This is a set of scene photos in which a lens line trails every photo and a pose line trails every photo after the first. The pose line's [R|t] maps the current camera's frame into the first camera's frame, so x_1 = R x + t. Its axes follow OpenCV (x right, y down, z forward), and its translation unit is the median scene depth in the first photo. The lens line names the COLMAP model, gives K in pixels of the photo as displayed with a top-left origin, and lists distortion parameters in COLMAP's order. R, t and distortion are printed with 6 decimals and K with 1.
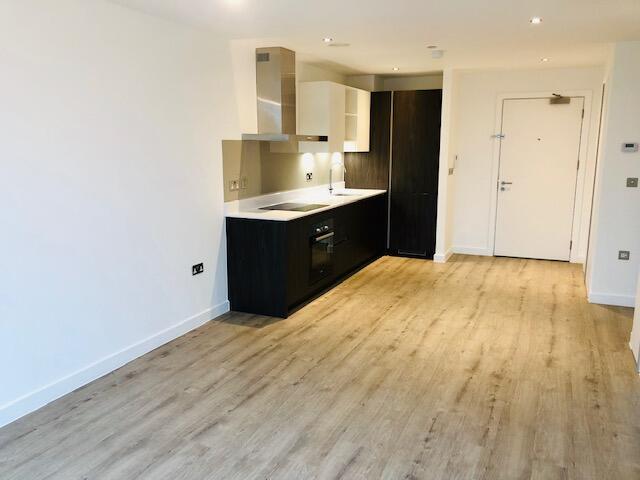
lens RADIAL K [[532.0, 0, 308.4], [0, 532.0, 234.4], [0, 0, 1]] dist [0.028167, -0.031464]
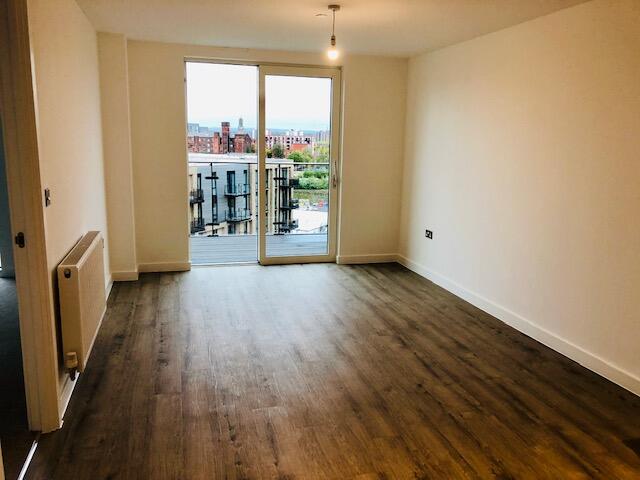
lens RADIAL K [[532.0, 0, 320.5], [0, 532.0, 241.9], [0, 0, 1]] dist [0.028167, -0.031464]
pose [[-0.762197, 0.106451, -0.638532, 0.470831], [-0.130714, 0.940760, 0.312866, -0.161388], [0.634010, 0.321931, -0.703130, 0.998339]]
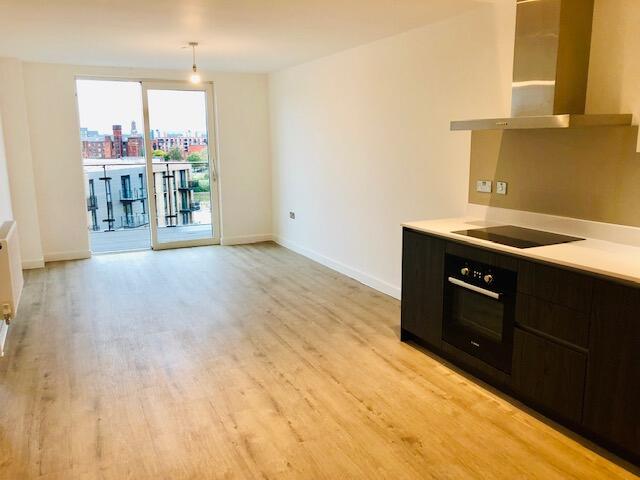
lens RADIAL K [[532.0, 0, 321.8], [0, 532.0, 237.5], [0, 0, 1]] dist [0.028167, -0.031464]
pose [[-0.629062, 0.147491, -0.763235, 0.613898], [-0.121884, 0.950977, 0.284229, -0.208458], [0.767740, 0.271824, -0.580247, 1.248531]]
